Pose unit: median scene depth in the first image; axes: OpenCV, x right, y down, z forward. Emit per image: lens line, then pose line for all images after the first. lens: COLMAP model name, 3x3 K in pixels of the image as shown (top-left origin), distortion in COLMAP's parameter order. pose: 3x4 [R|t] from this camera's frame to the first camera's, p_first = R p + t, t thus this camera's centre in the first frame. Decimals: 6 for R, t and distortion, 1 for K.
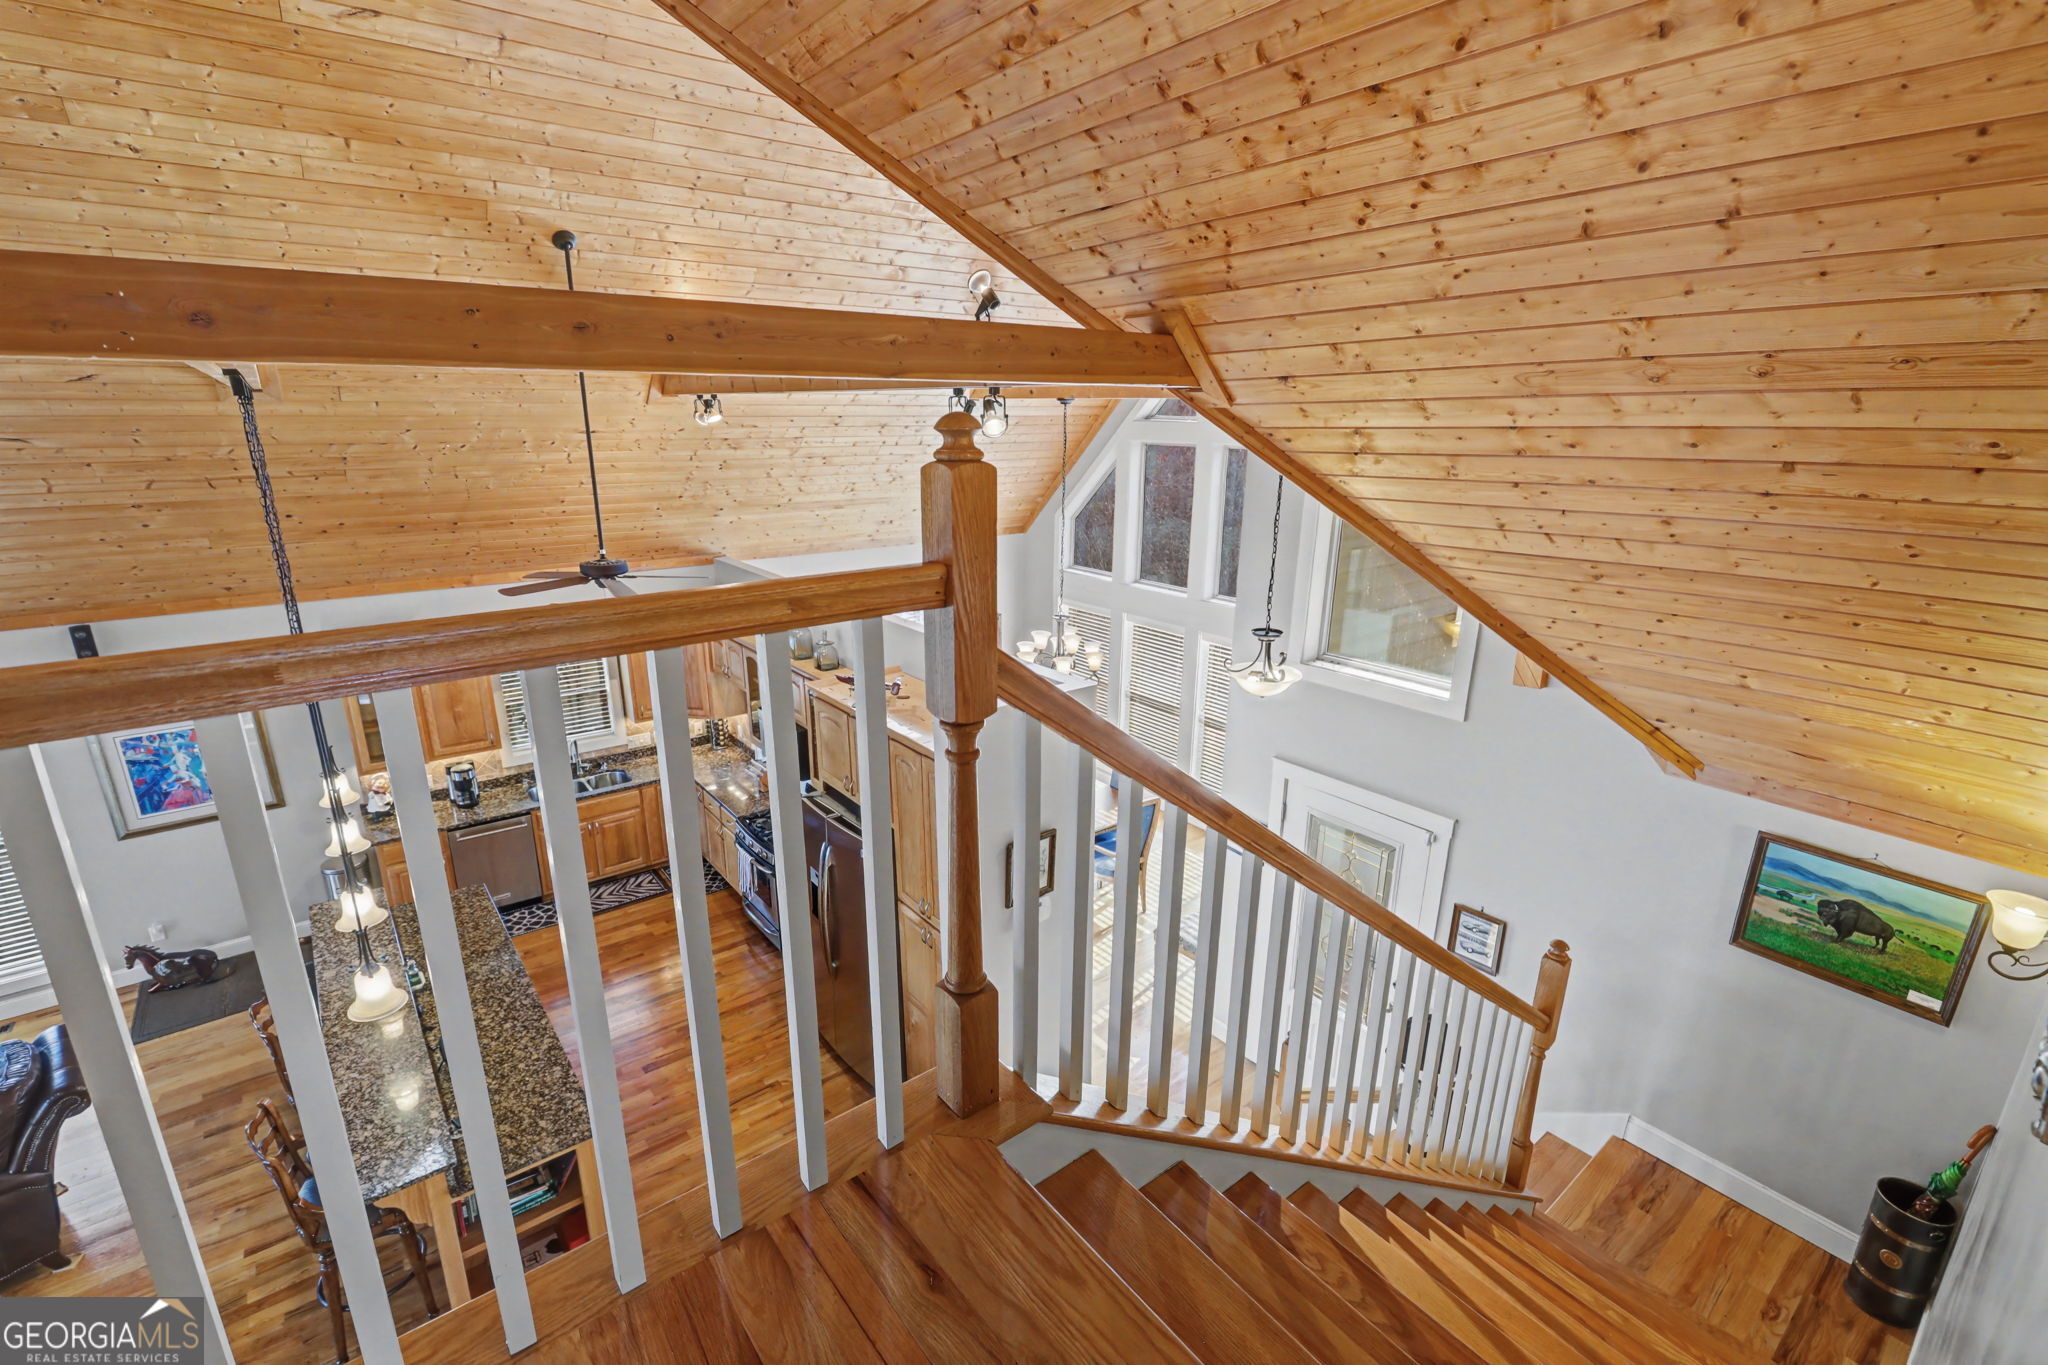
lens RADIAL K [[932.6, 0, 1021.5], [0, 932.6, 689.1], [0, 0, 1]] dist [-0.000614, -0.000106]
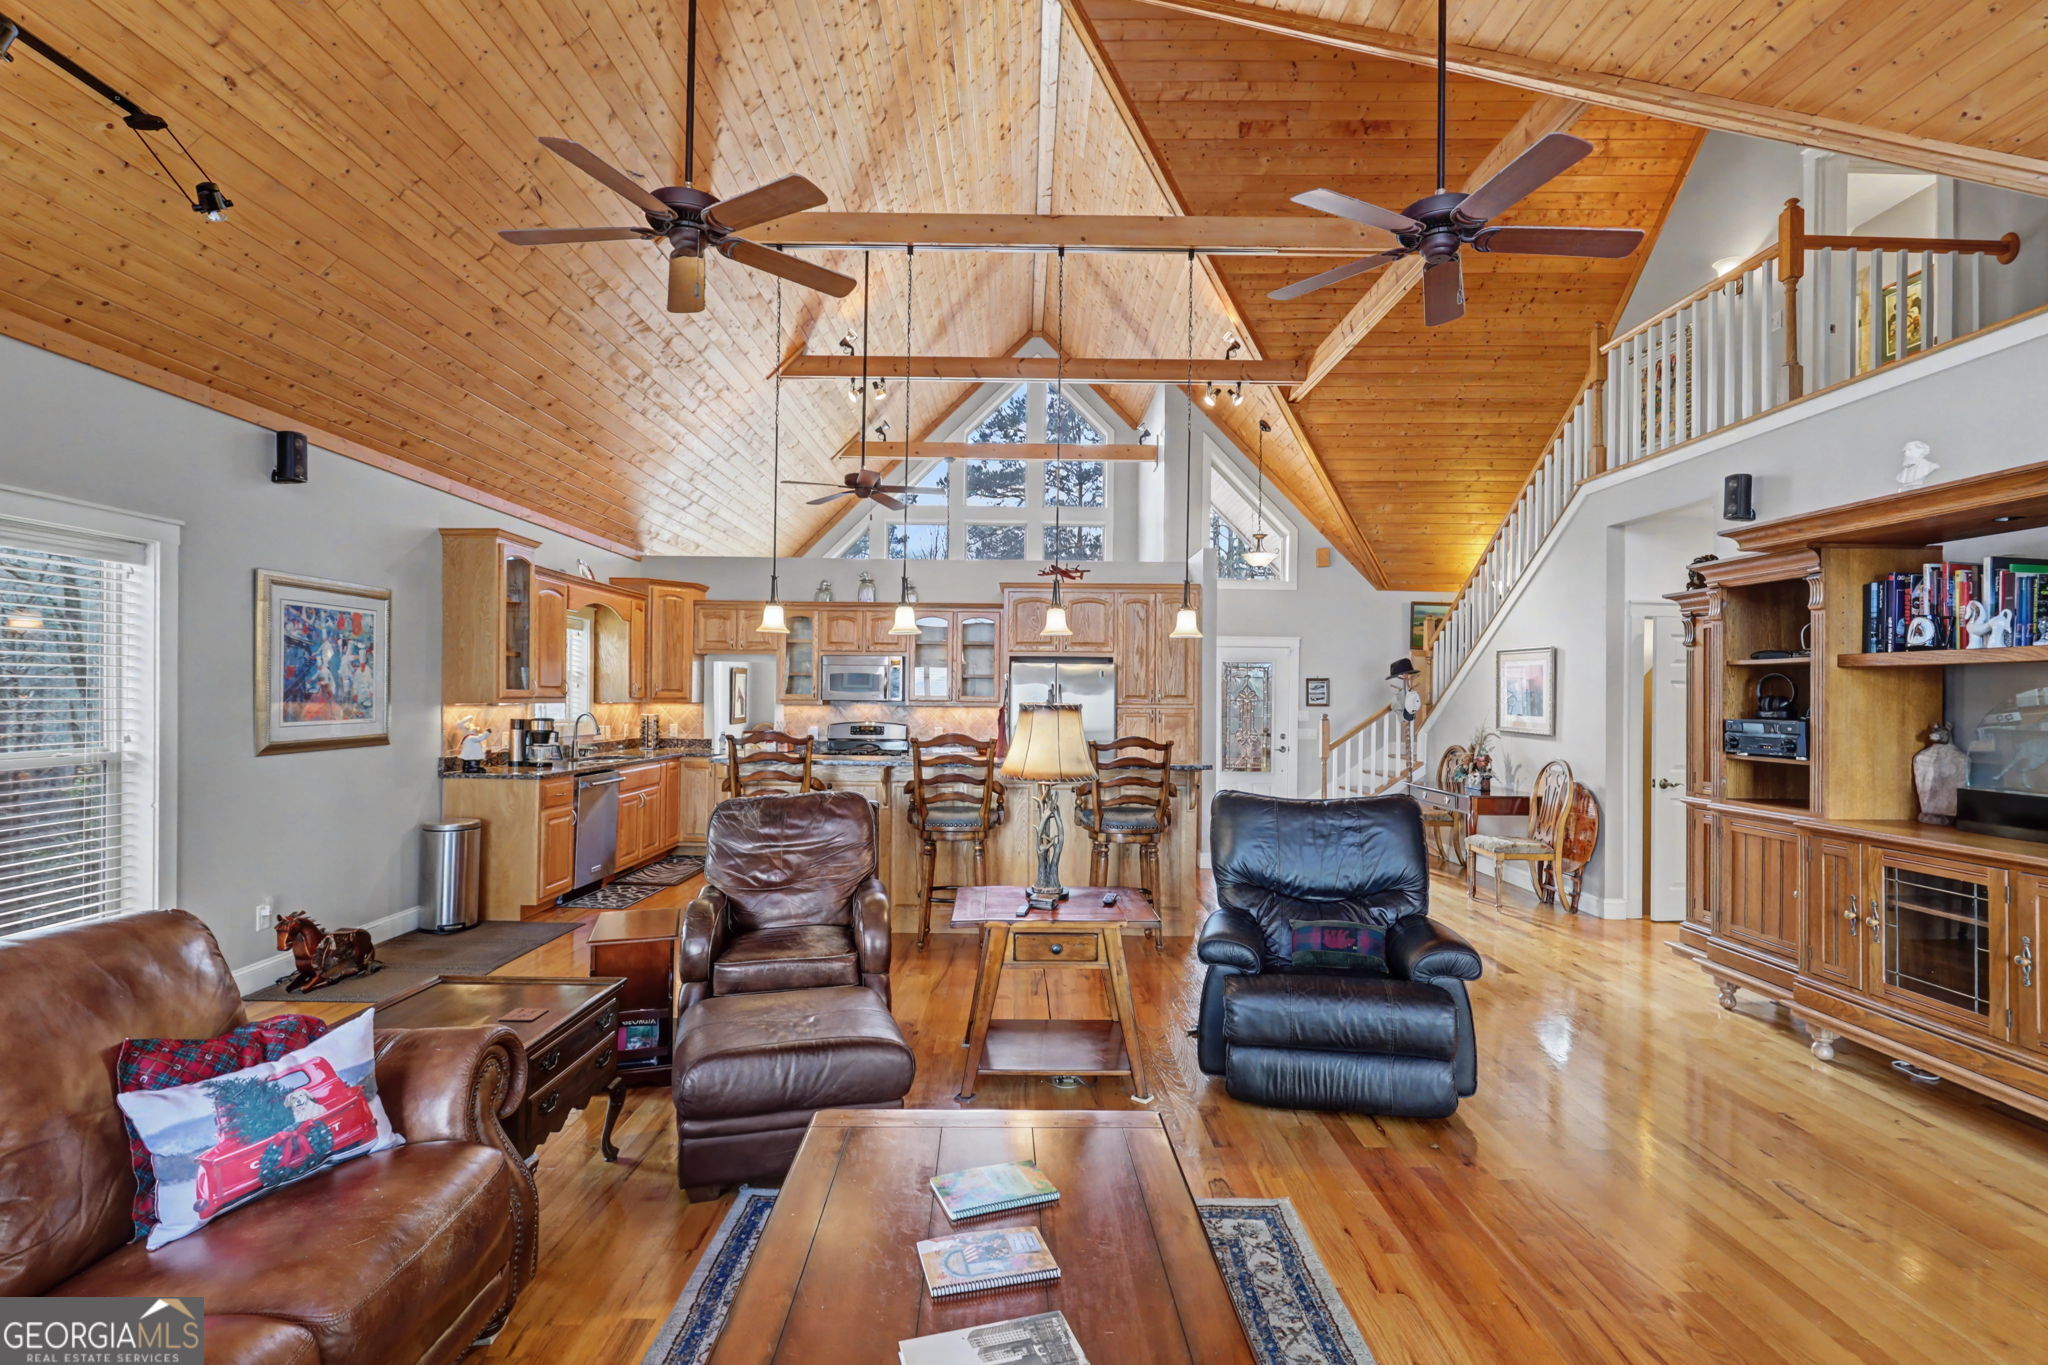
lens RADIAL K [[932.6, 0, 1021.8], [0, 932.6, 689.0], [0, 0, 1]] dist [-0.000614, -0.000106]
pose [[0.604290, 0.007063, 0.796733, -1.166878], [0.224504, 0.957935, -0.178769, 0.353371], [-0.764481, 0.286899, 0.577285, 0.205111]]
